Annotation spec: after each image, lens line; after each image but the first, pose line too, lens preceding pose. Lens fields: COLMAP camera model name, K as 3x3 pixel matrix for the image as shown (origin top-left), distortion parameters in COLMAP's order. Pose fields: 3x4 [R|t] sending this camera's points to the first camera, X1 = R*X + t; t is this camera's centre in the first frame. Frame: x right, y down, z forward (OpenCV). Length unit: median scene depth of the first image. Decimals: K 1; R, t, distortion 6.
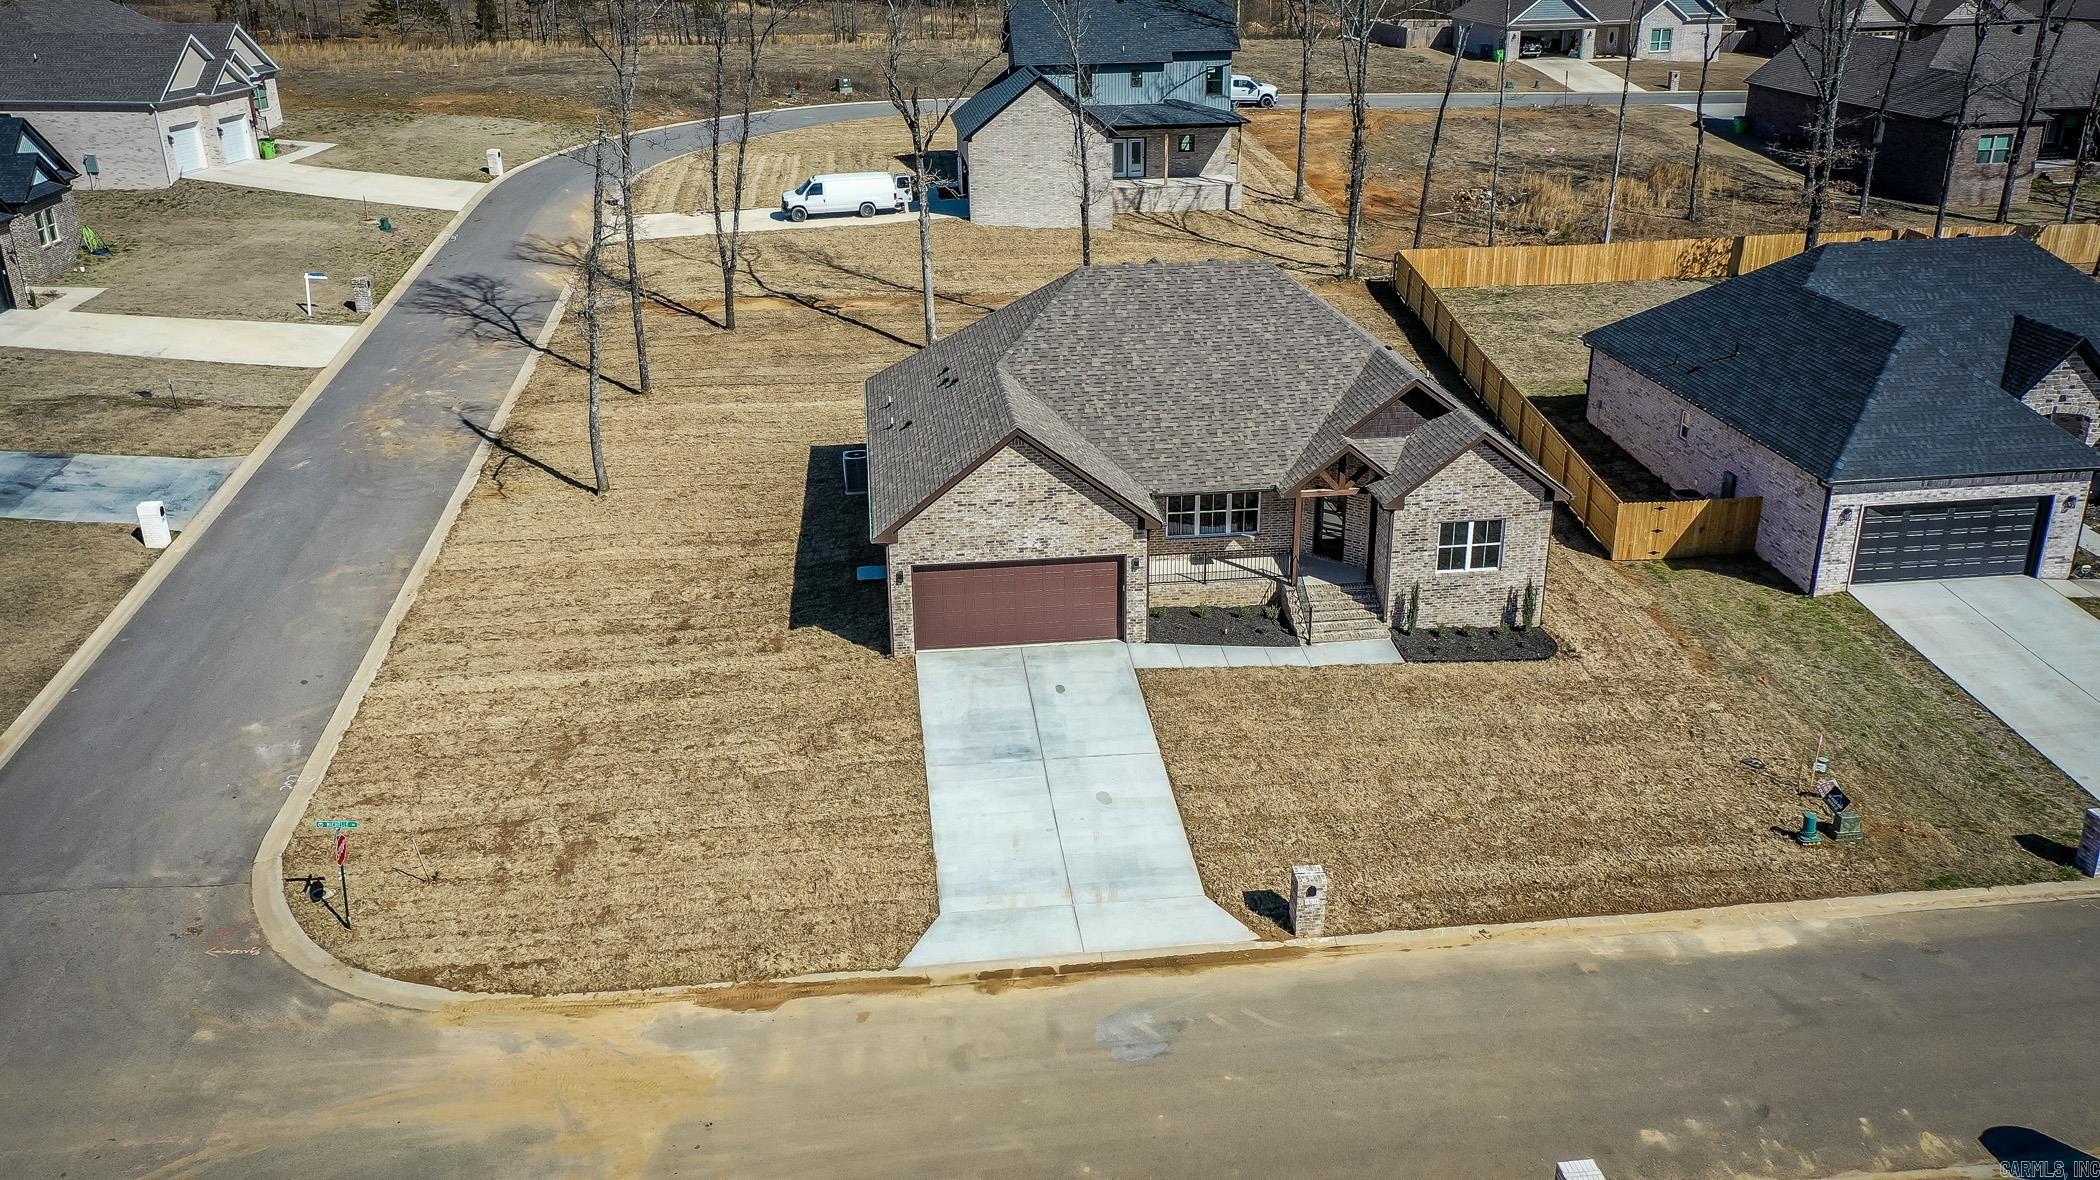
lens RADIAL K [[1691.0, 0, 1073.5], [0, 1691.0, 586.0], [0, 0, 1]] dist [0.023724, 0.003320]
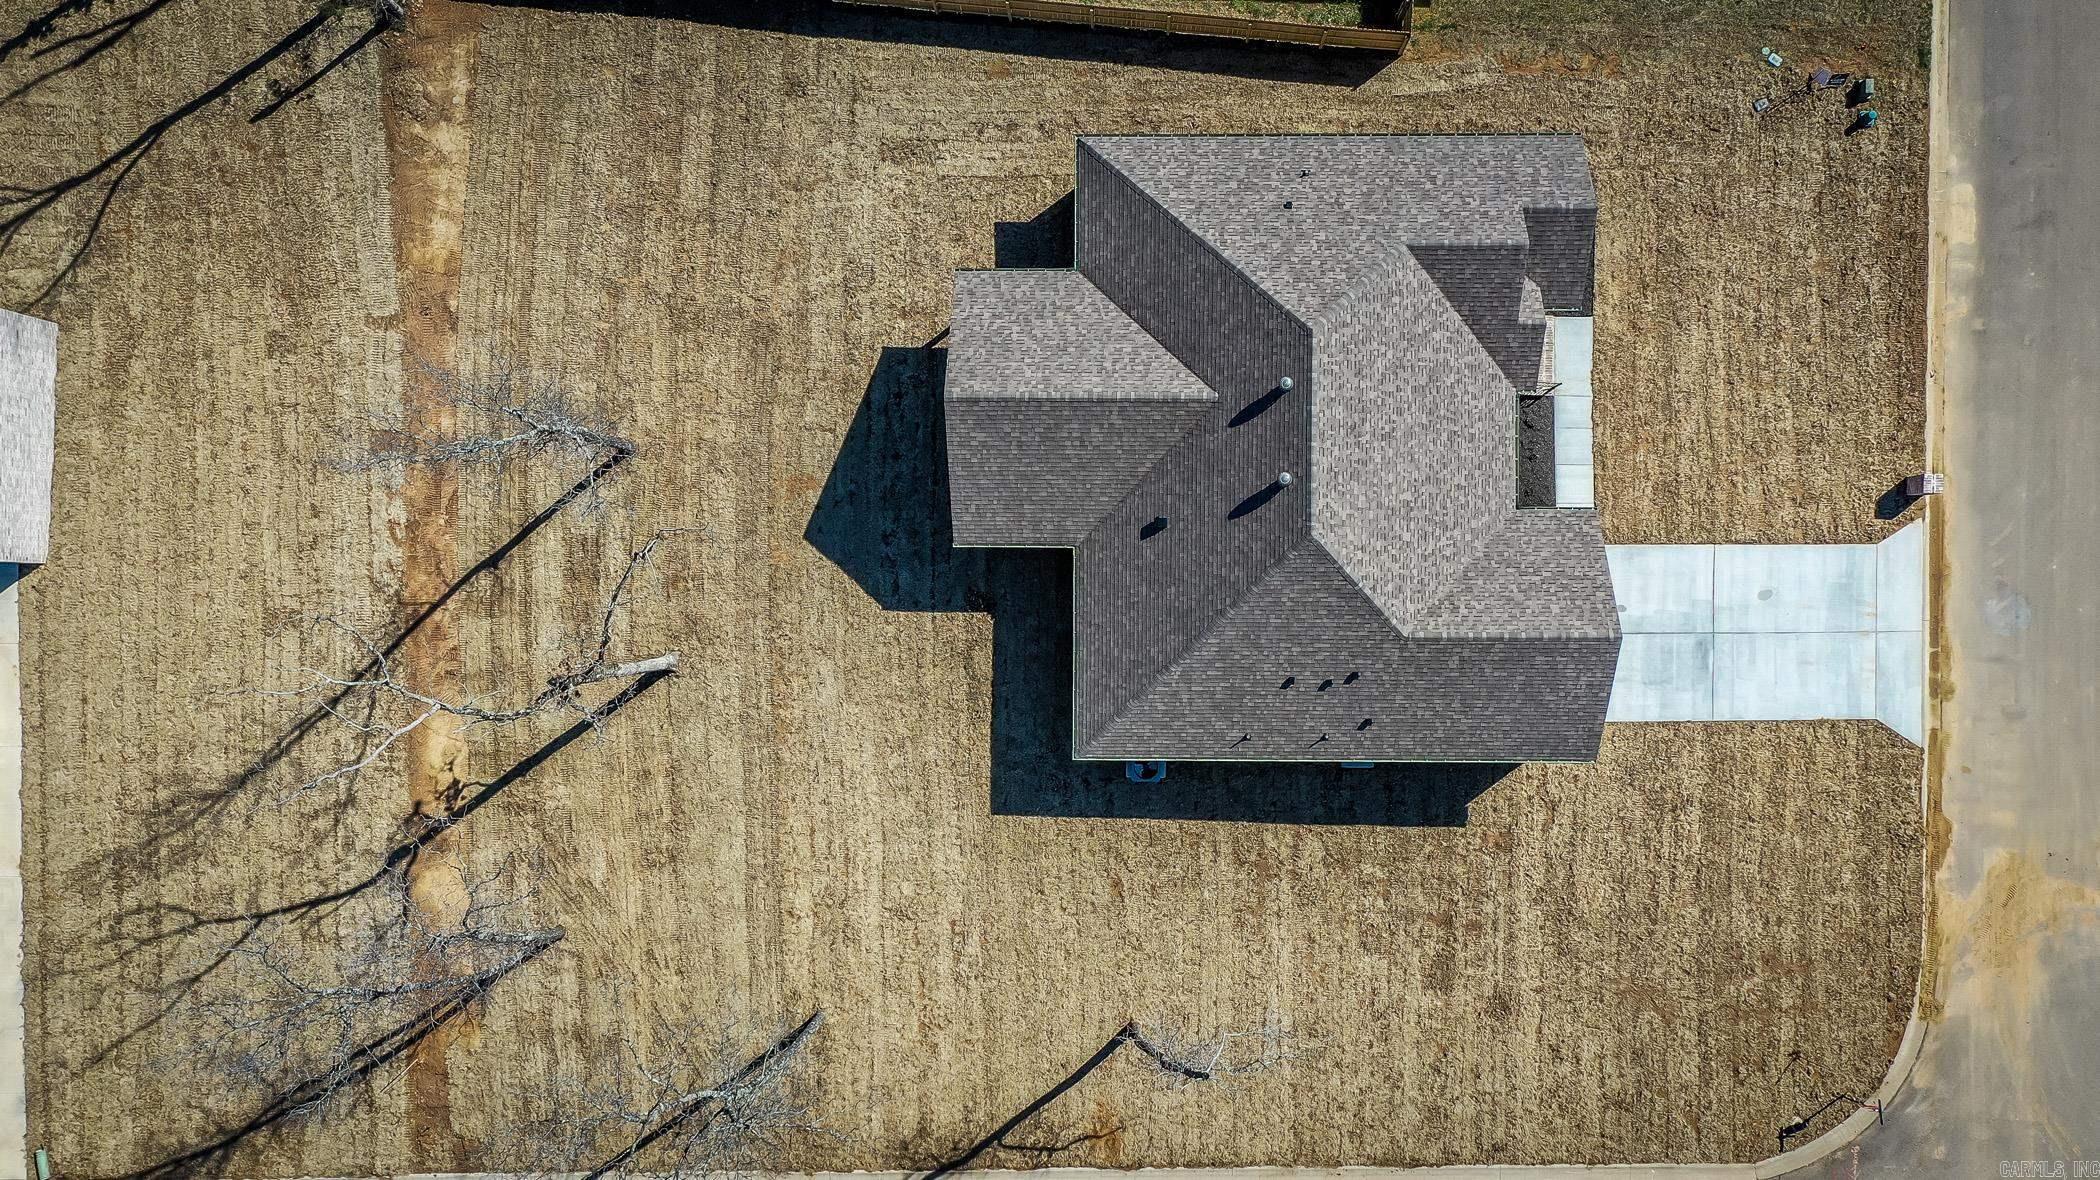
lens RADIAL K [[1766.8, 0, 1090.7], [0, 1766.8, 594.4], [0, 0, 1]] dist [0.033243, 0.002615]
pose [[0.127122, -0.991785, 0.014240, -0.061990], [0.389134, 0.063072, 0.919020, -1.221175], [-0.912368, -0.111287, 0.393955, 0.792522]]
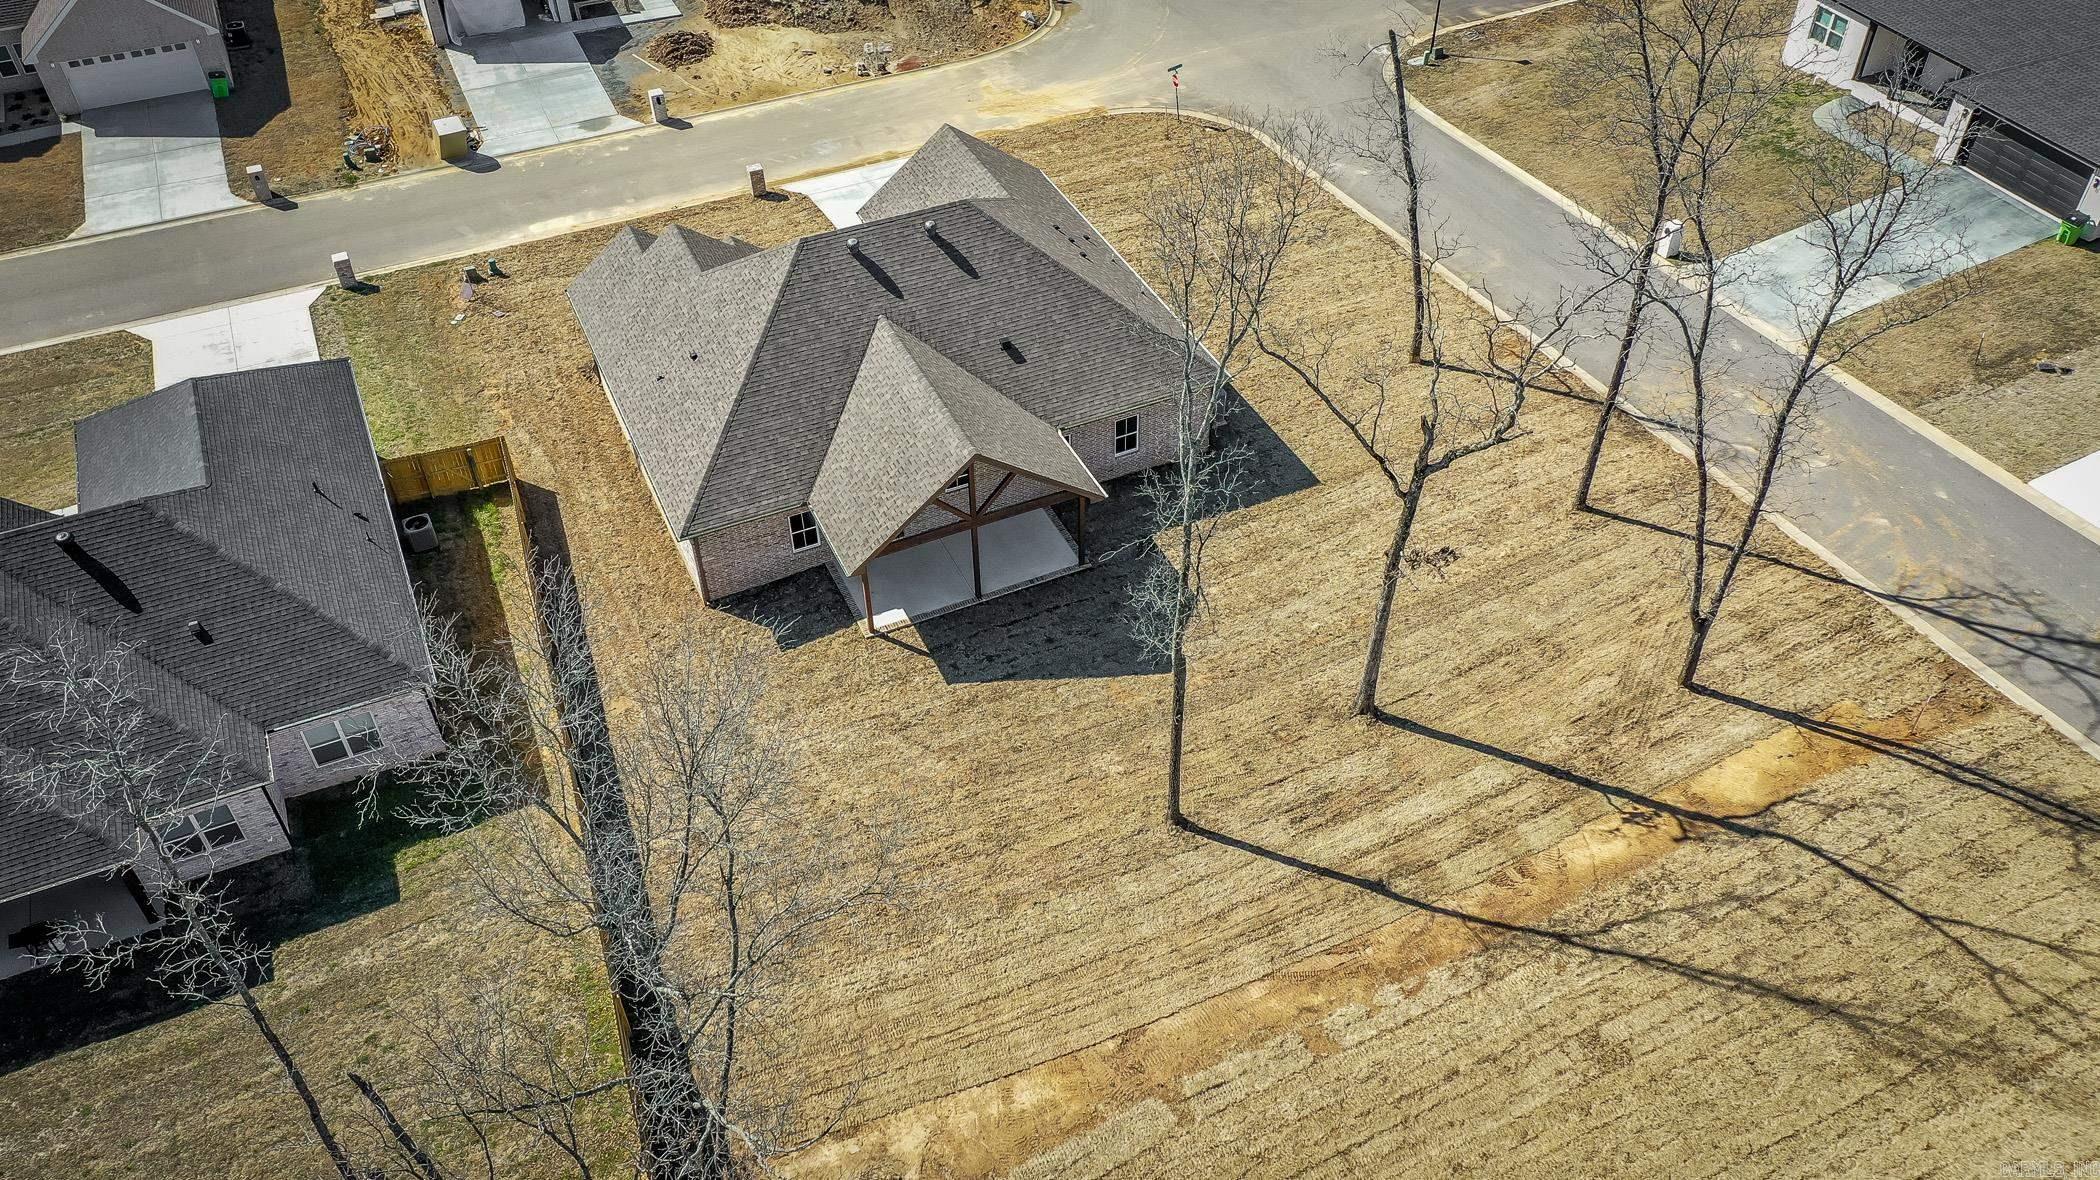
lens RADIAL K [[1660.8, 0, 1054.2], [0, 1660.8, 598.9], [0, 0, 1]] dist [0.035041, 0.002348]
pose [[-0.953404, 0.224281, -0.201789, 0.245409], [-0.089336, 0.428979, 0.898886, -1.146930], [0.288167, 0.875028, -0.388954, 1.812777]]
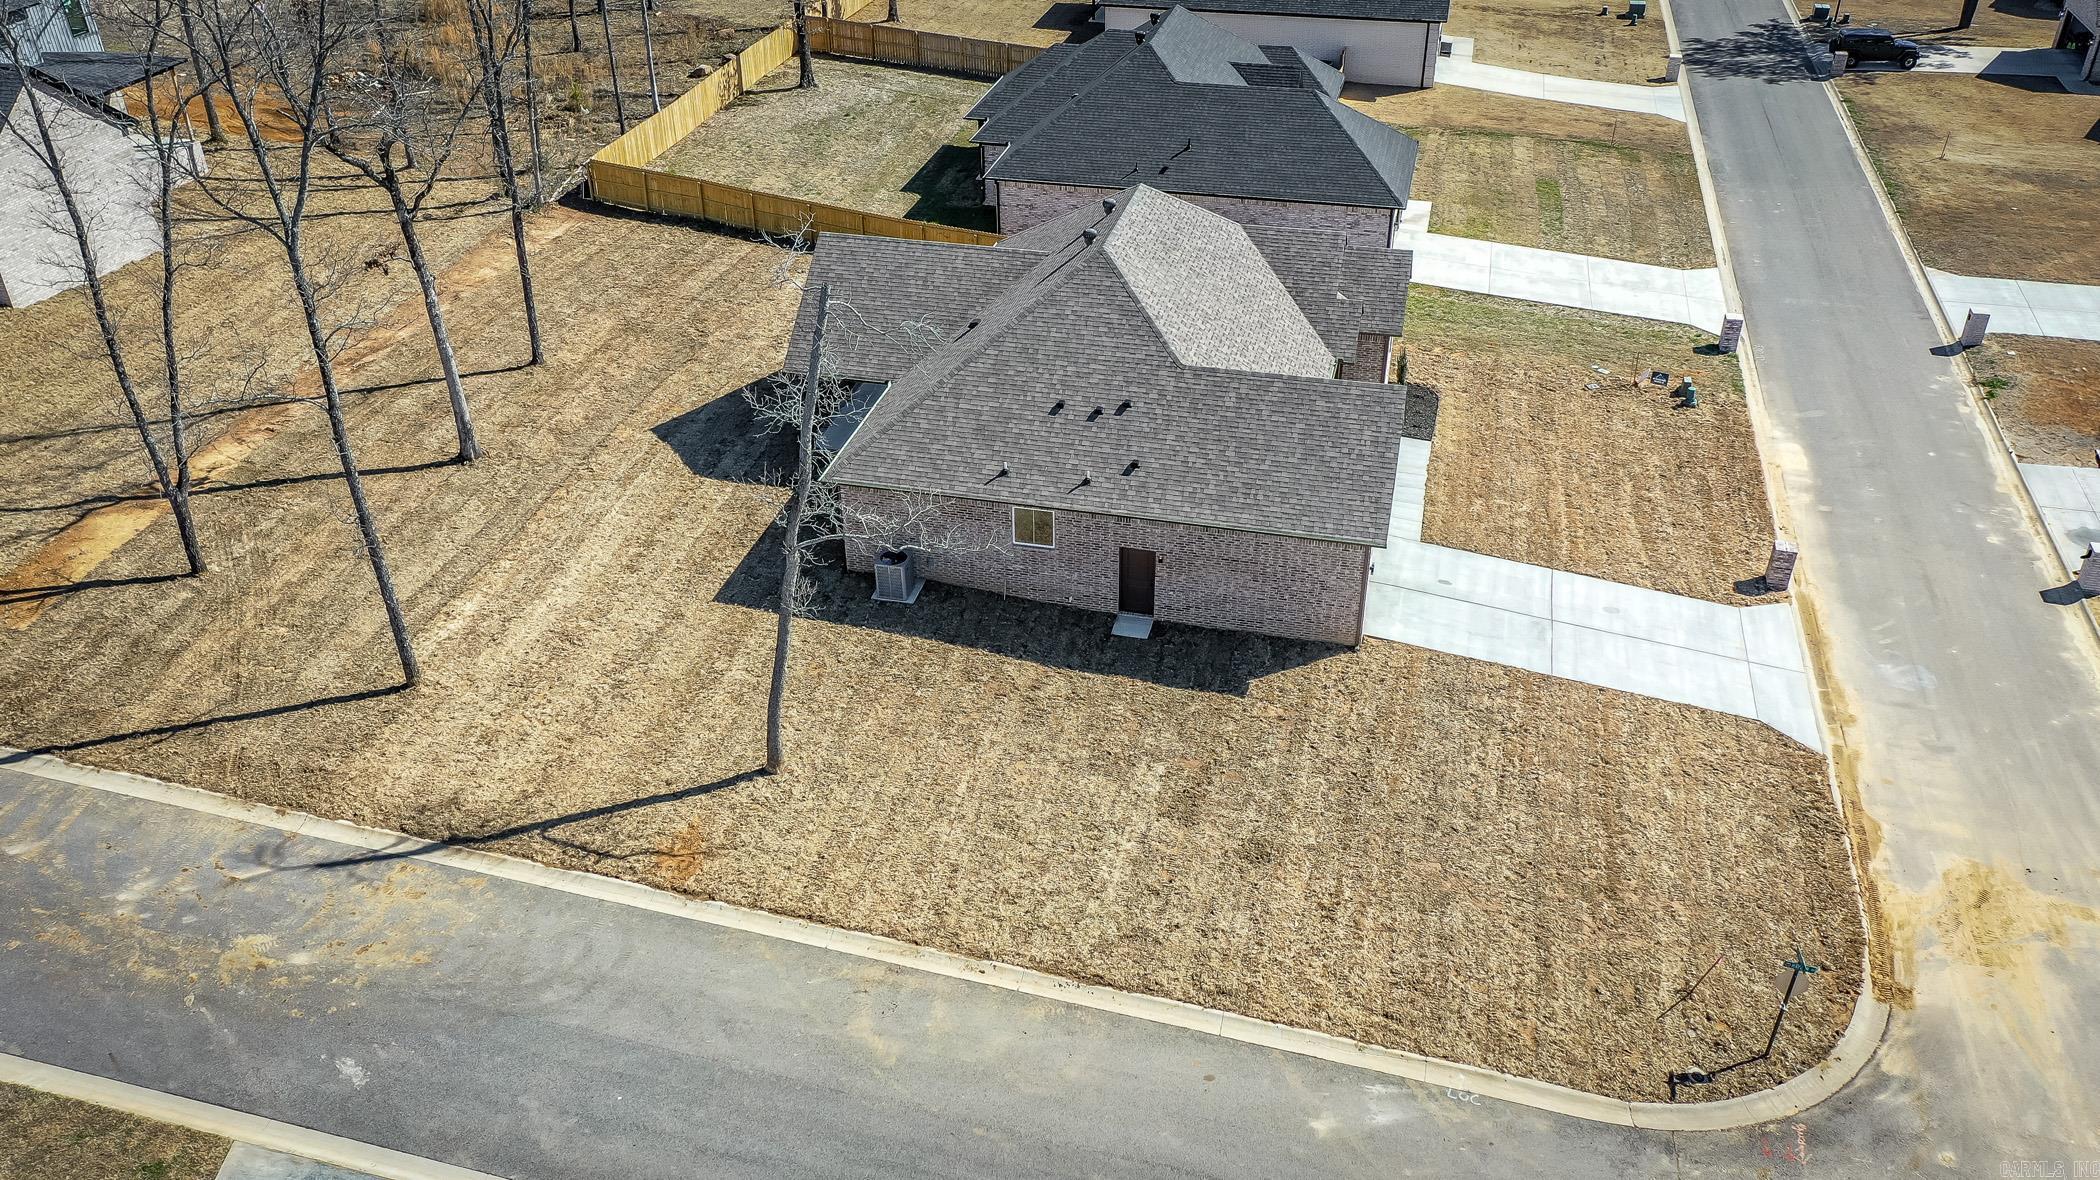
lens RADIAL K [[1660.8, 0, 1054.2], [0, 1660.8, 598.9], [0, 0, 1]] dist [0.035041, 0.002348]
pose [[0.354272, -0.501306, 0.789420, -0.937328], [0.354595, 0.853142, 0.382638, -0.427231], [-0.865306, 0.144367, 0.480004, 0.649535]]
